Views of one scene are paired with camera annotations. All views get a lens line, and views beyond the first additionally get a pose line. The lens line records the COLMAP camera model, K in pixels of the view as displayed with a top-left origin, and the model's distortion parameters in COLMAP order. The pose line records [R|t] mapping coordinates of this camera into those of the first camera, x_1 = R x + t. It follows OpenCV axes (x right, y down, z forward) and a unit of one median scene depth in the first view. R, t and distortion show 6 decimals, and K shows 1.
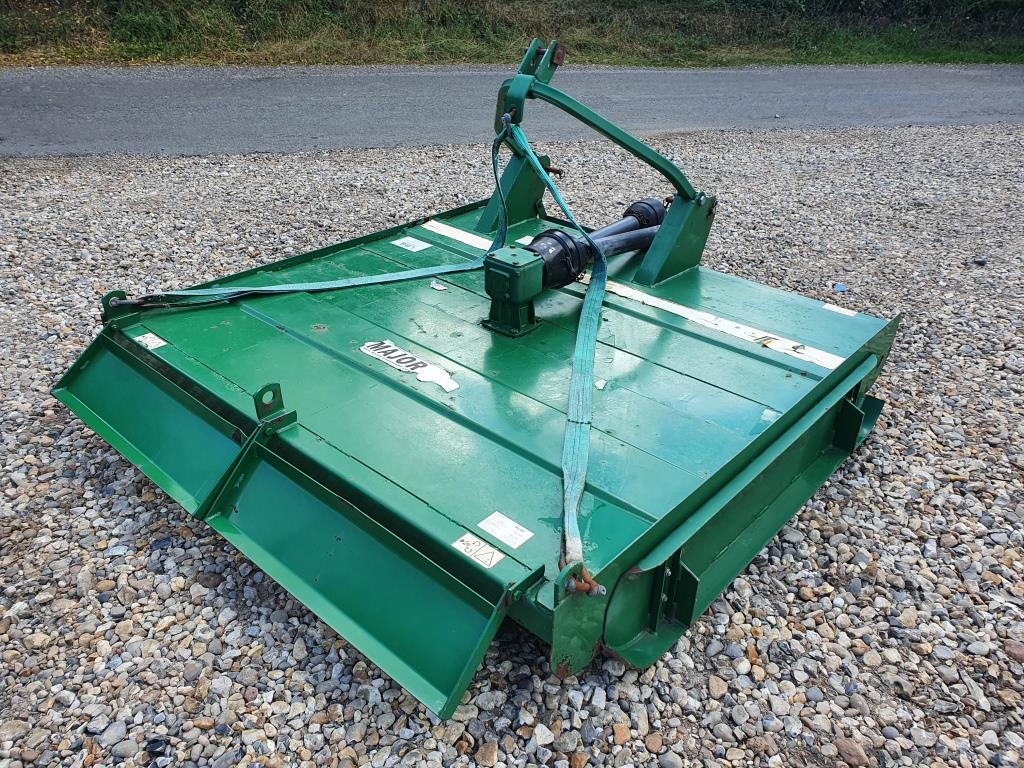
lens RADIAL K [[786.8, 0, 508.0], [0, 786.8, 389.9], [0, 0, 1]] dist [0.009300, 0.013173]
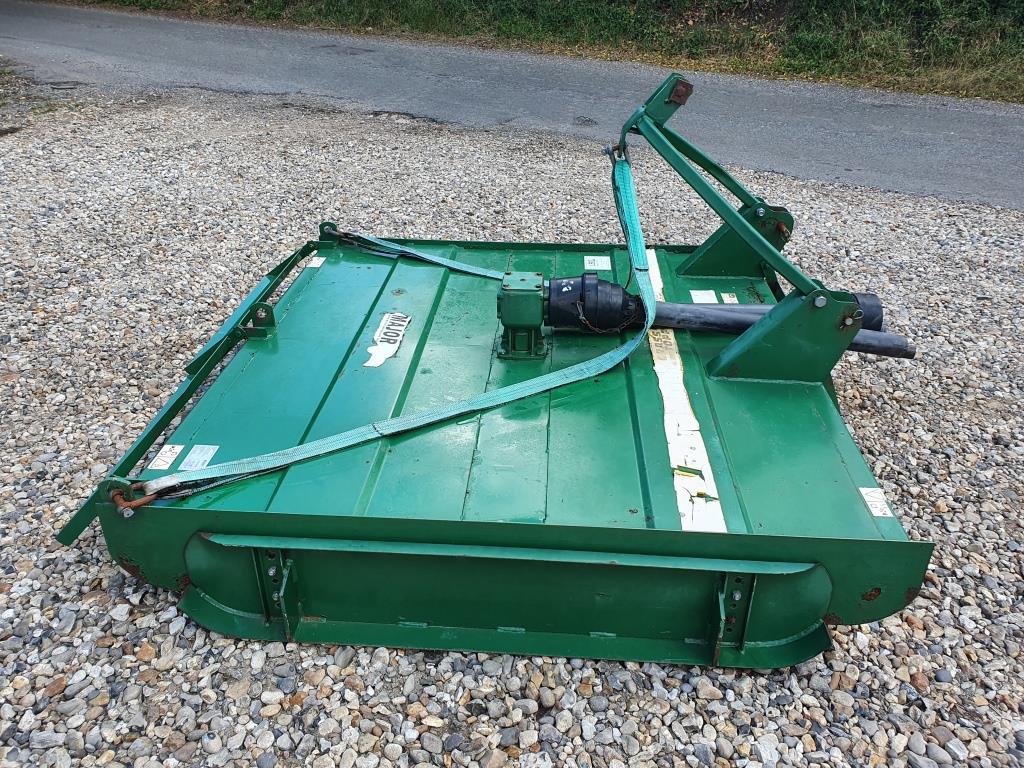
lens RADIAL K [[794.4, 0, 503.3], [0, 794.4, 382.6], [0, 0, 1]] dist [0.036427, -0.058697]
pose [[0.611222, 0.367653, -0.700884, 0.723233], [-0.389267, 0.910693, 0.138239, -0.178027], [0.689114, 0.188336, 0.699751, 0.306858]]
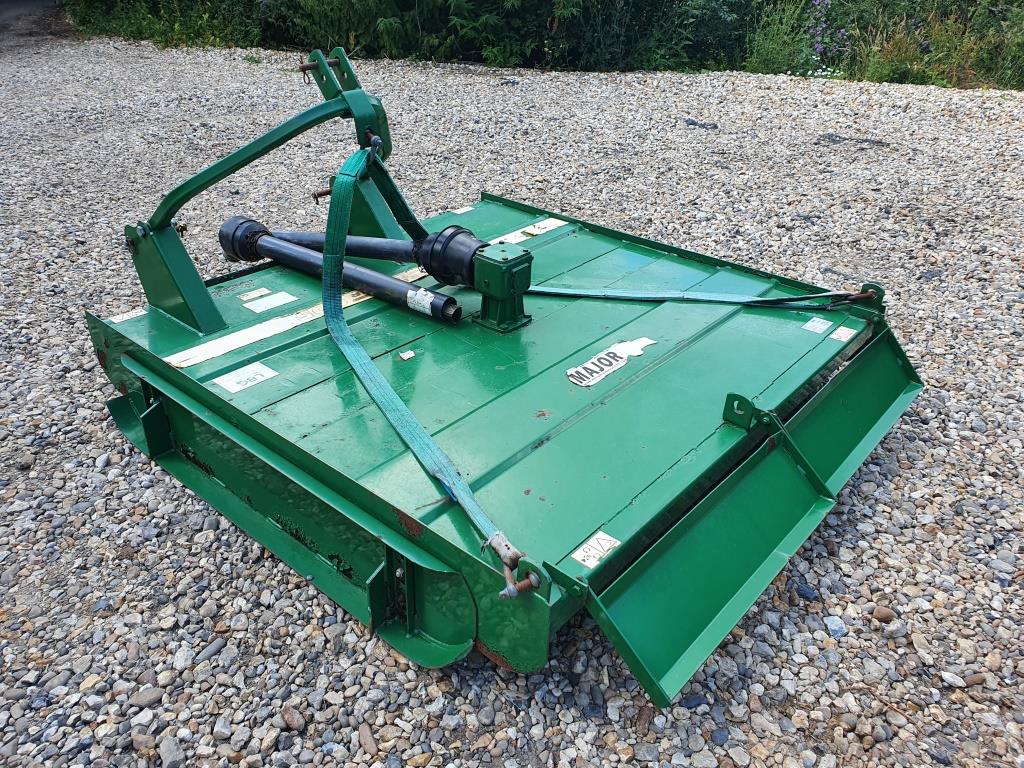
lens RADIAL K [[794.4, 0, 503.3], [0, 794.4, 382.6], [0, 0, 1]] dist [0.036427, -0.058697]
pose [[-0.015682, -0.520791, 0.853540, -0.923521], [0.483793, 0.743115, 0.462304, -0.504224], [-0.875042, 0.420187, 0.240301, 0.812895]]
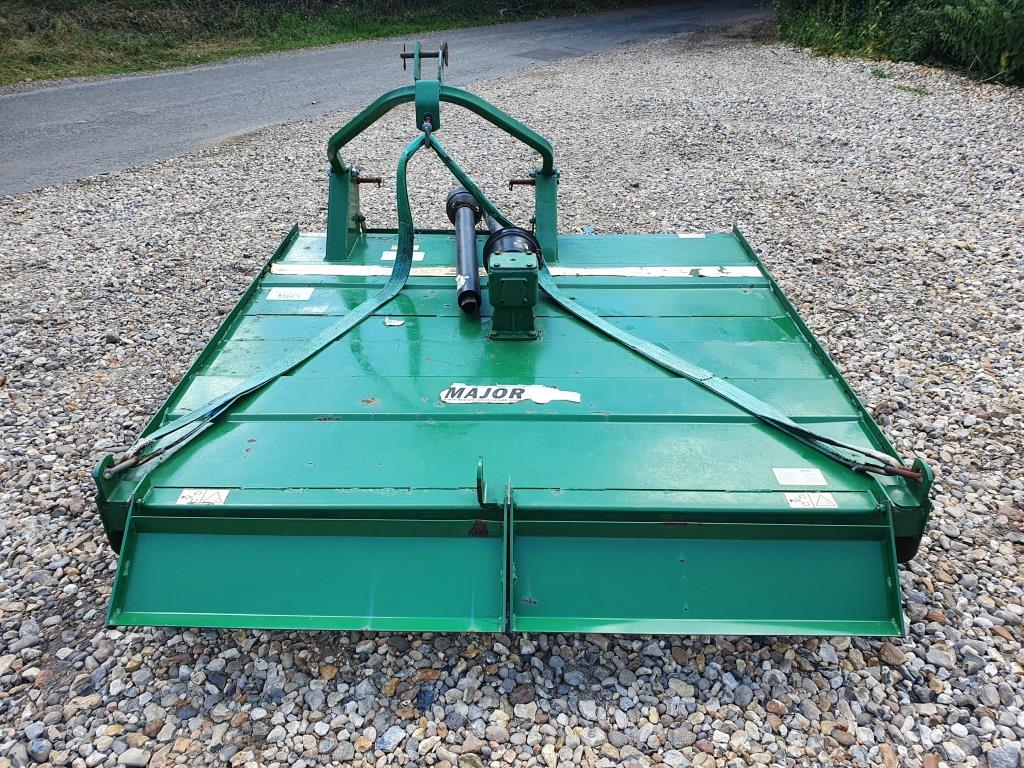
lens RADIAL K [[786.8, 0, 508.0], [0, 786.8, 389.9], [0, 0, 1]] dist [0.009300, 0.013173]
pose [[0.755038, -0.356589, 0.550238, -0.583291], [0.349905, 0.928833, 0.121802, -0.139386], [-0.554513, 0.100566, 0.826076, 0.206827]]
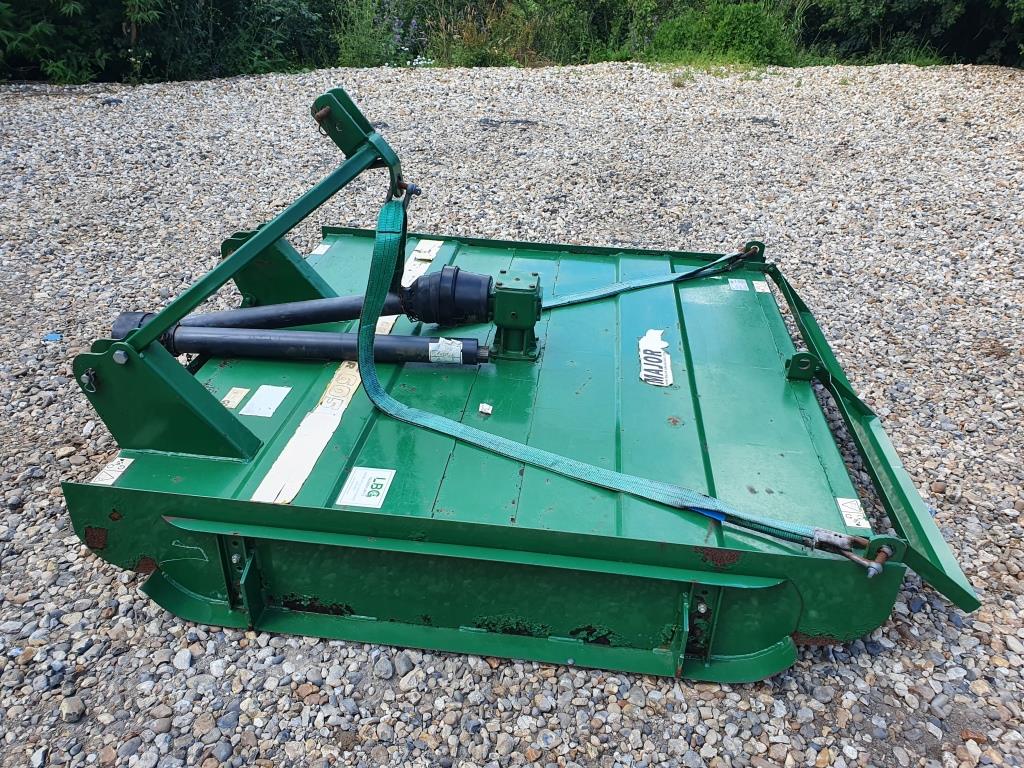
lens RADIAL K [[793.2, 0, 513.3], [0, 793.2, 404.1], [0, 0, 1]] dist [0.032158, -0.016414]
pose [[-0.576029, -0.454157, 0.679656, -0.709482], [0.374697, 0.592259, 0.713324, -0.764955], [-0.726493, 0.665561, -0.170987, 1.250790]]
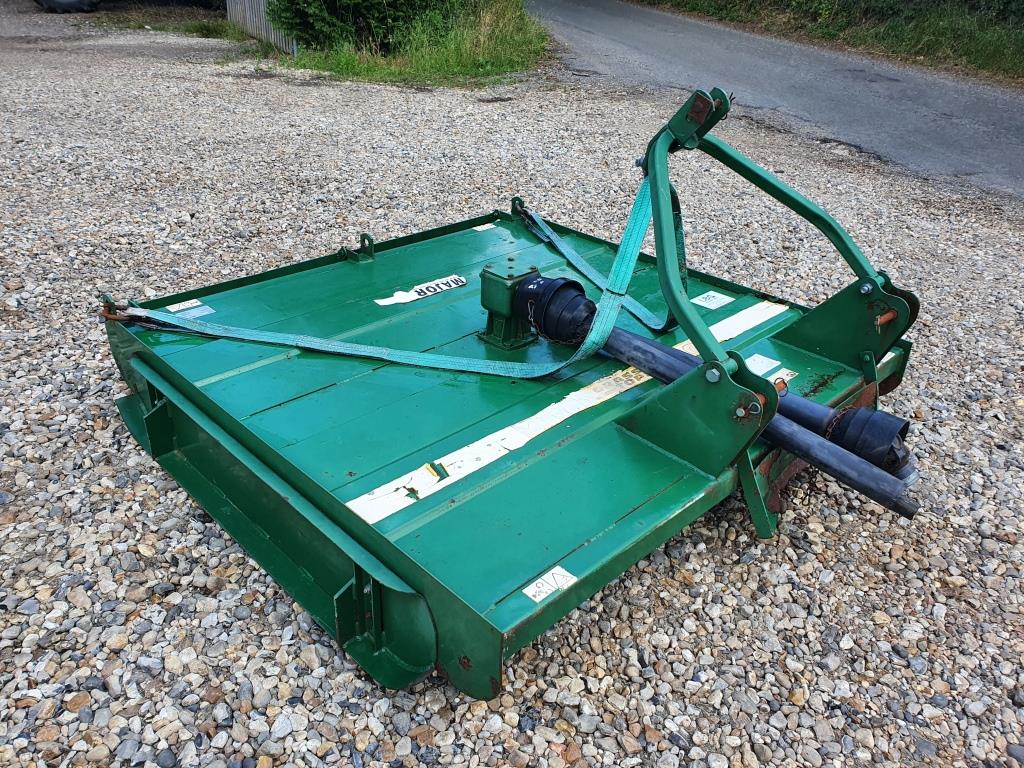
lens RADIAL K [[794.4, 0, 503.3], [0, 794.4, 382.6], [0, 0, 1]] dist [0.036427, -0.058697]
pose [[-0.067096, 0.460567, -0.885085, 0.943678], [-0.540220, 0.729038, 0.420318, -0.471441], [0.838845, 0.506342, 0.199892, 0.849059]]
